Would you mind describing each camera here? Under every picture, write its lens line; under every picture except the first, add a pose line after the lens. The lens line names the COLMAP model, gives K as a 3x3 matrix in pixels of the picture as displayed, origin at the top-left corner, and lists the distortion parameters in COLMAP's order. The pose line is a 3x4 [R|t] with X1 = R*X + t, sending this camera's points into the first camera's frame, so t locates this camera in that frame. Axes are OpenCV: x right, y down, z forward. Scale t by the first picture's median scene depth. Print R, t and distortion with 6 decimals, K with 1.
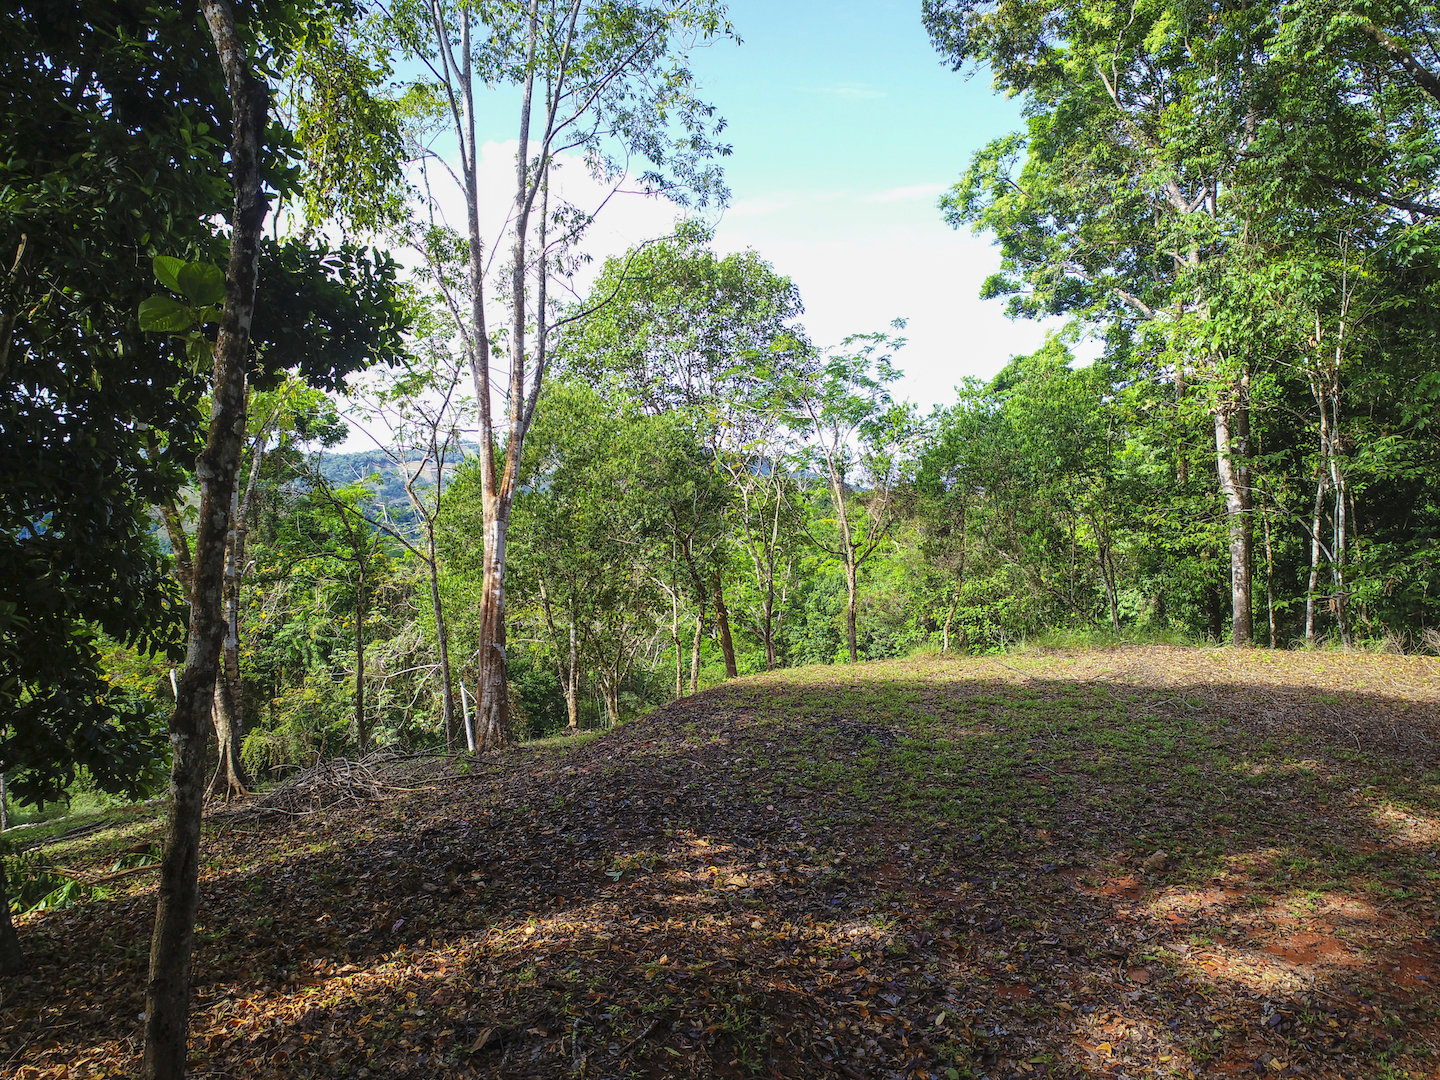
lens RADIAL K [[1060.1, 0, 720.0], [0, 1060.1, 540.0], [0, 0, 1]] dist [-0.005544, -0.005896]
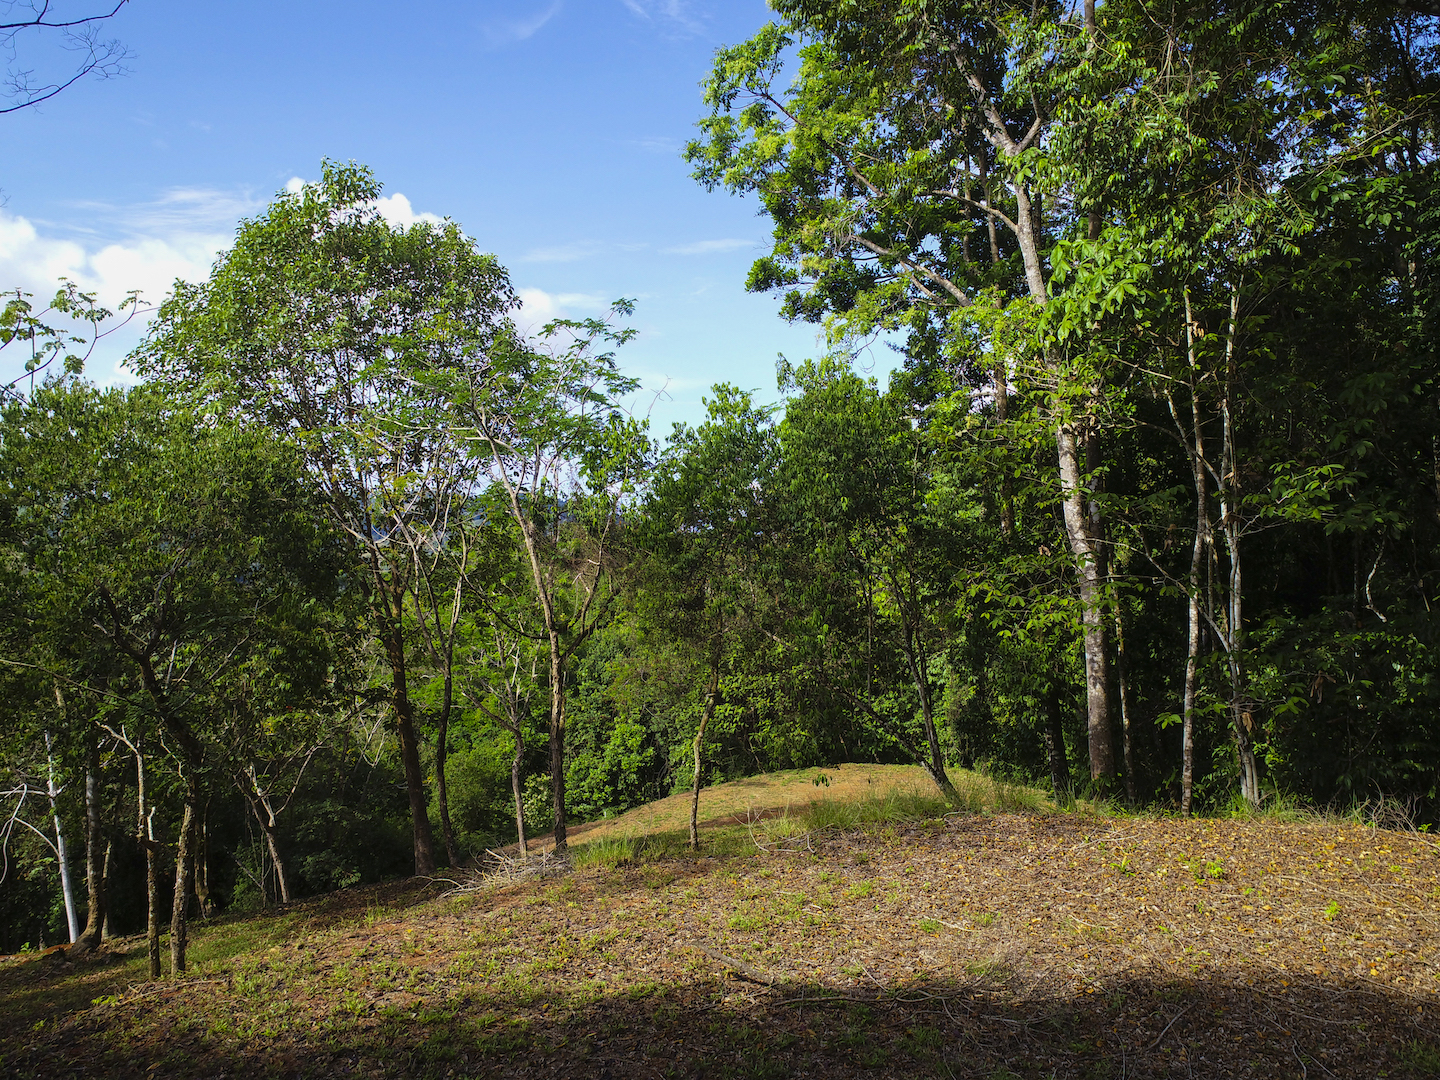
lens RADIAL K [[1060.1, 0, 720.0], [0, 1060.1, 540.0], [0, 0, 1]] dist [-0.005544, -0.005896]
pose [[0.984626, -0.006109, 0.174569, 0.104273], [0.013565, 0.999044, -0.041550, -0.020891], [-0.174149, 0.043279, 0.983768, 0.297514]]
